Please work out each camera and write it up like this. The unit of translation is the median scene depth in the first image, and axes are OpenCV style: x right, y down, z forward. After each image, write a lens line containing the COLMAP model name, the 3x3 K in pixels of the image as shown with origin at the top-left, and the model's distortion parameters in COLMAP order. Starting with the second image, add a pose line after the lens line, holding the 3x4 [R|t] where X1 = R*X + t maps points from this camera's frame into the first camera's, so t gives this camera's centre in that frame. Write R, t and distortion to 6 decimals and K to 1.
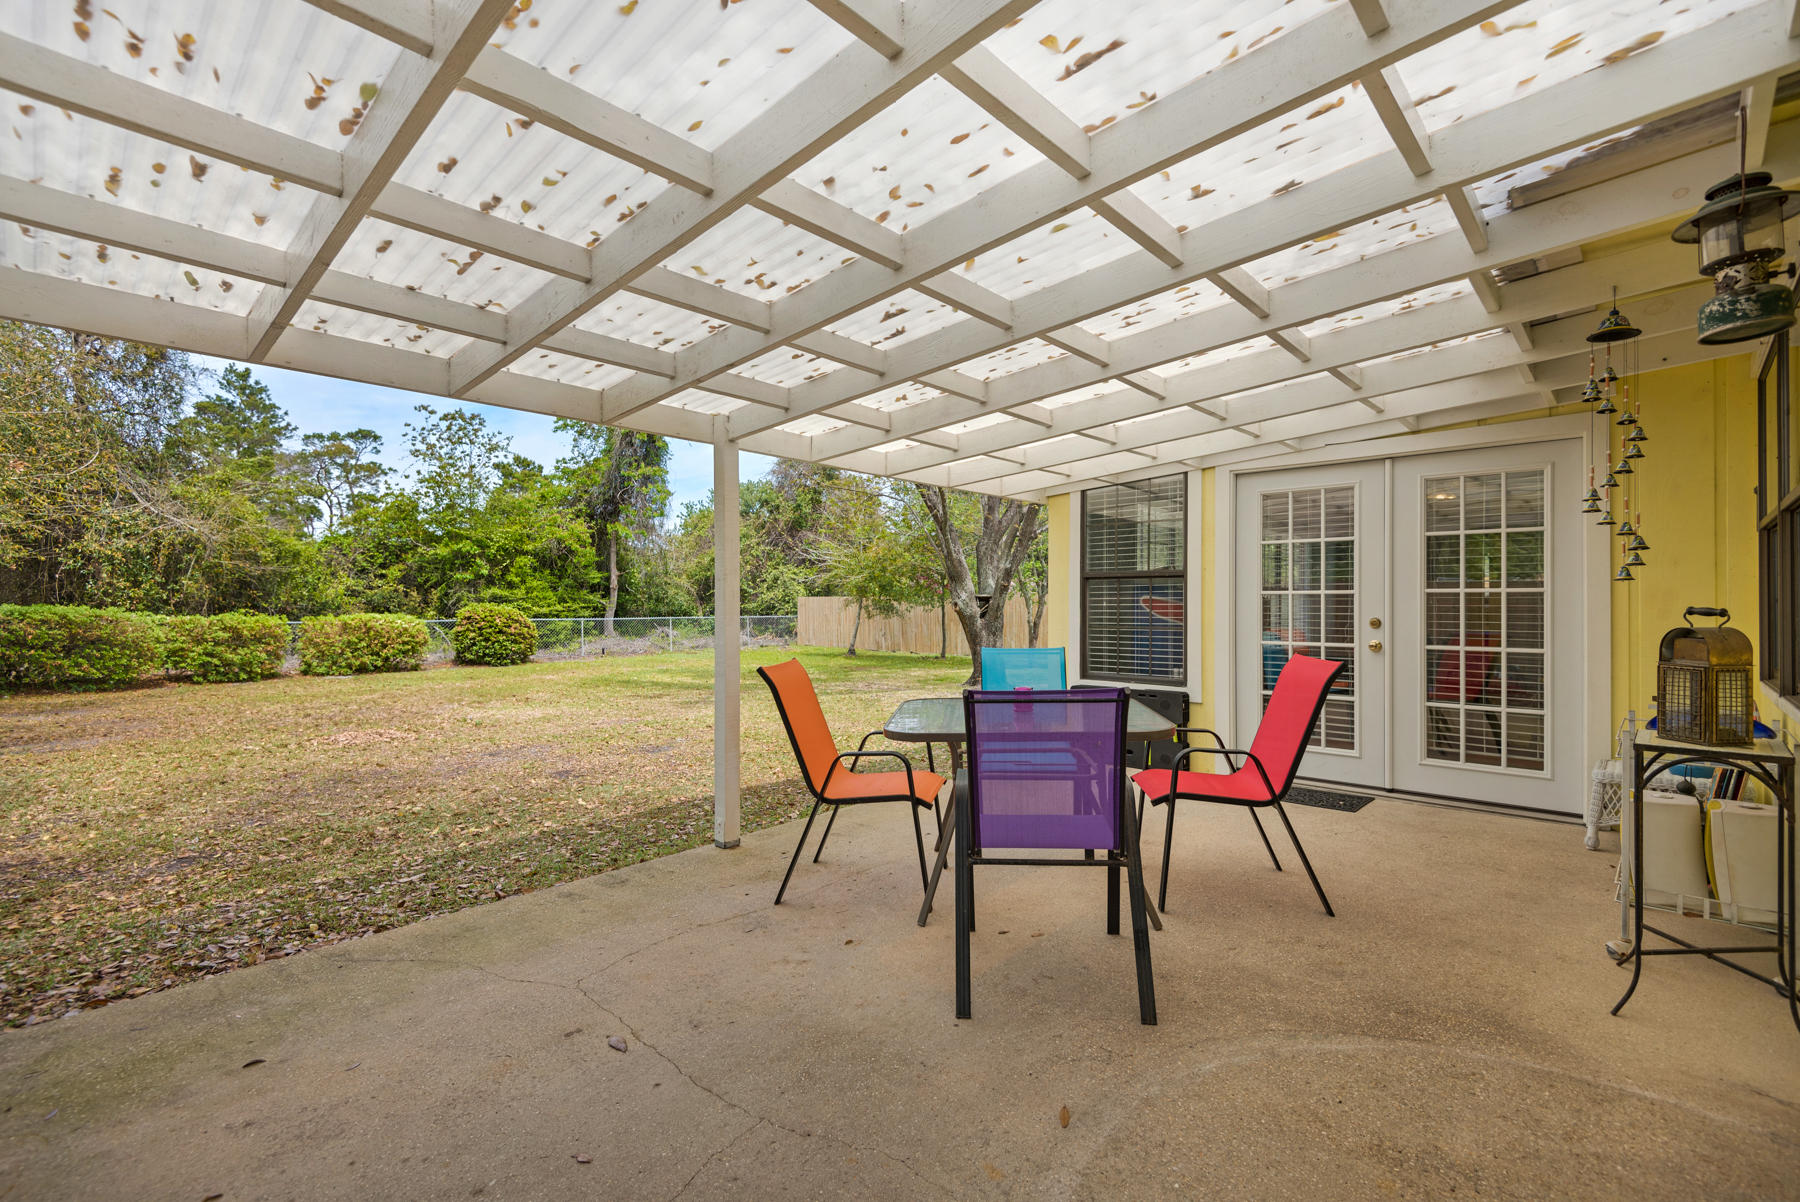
lens RADIAL K [[831.9, 0, 903.0], [0, 831.9, 619.9], [0, 0, 1]] dist [0.029862, -0.015395]
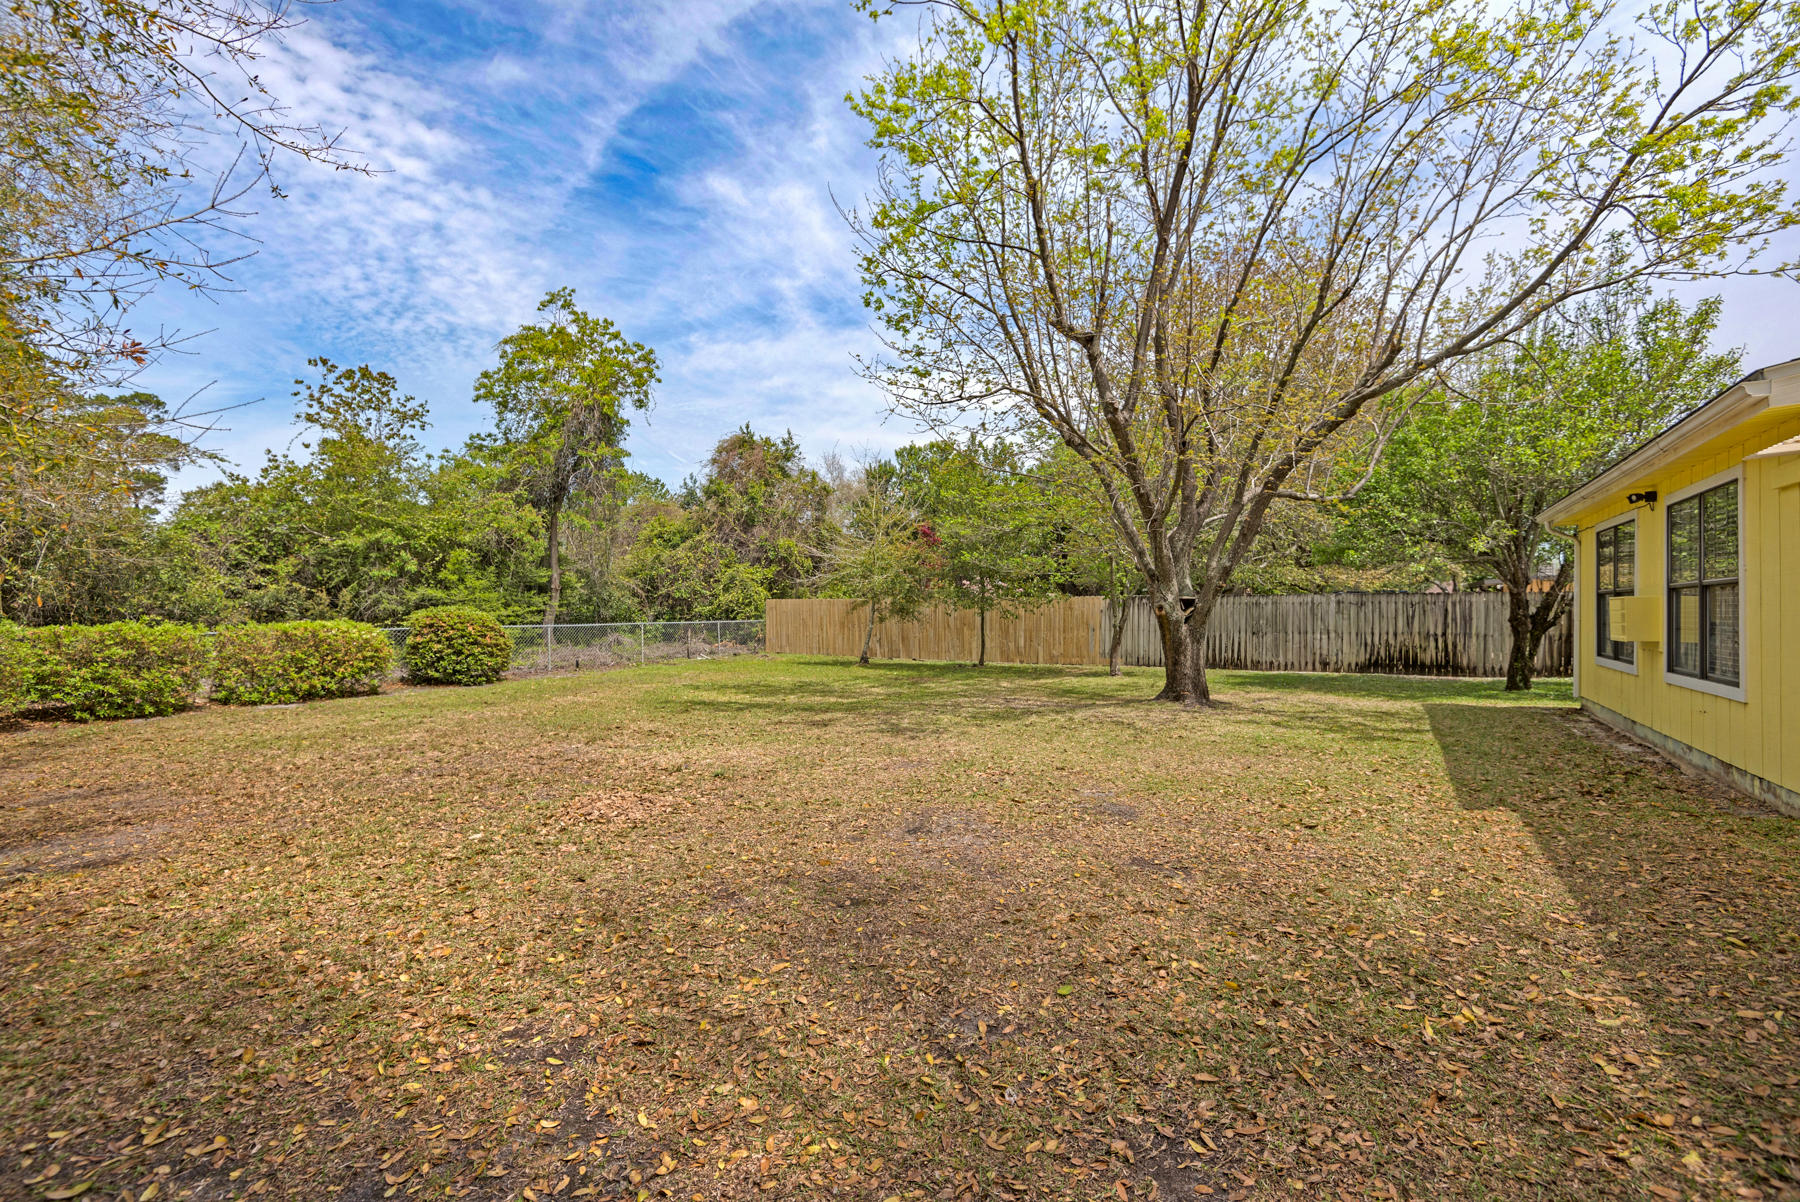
lens RADIAL K [[831.9, 0, 903.0], [0, 831.9, 619.9], [0, 0, 1]] dist [0.029862, -0.015395]
pose [[0.978514, -0.004280, 0.206134, -0.201771], [0.004847, 0.999986, -0.002248, -0.003008], [-0.206122, 0.003199, 0.978521, 0.109194]]
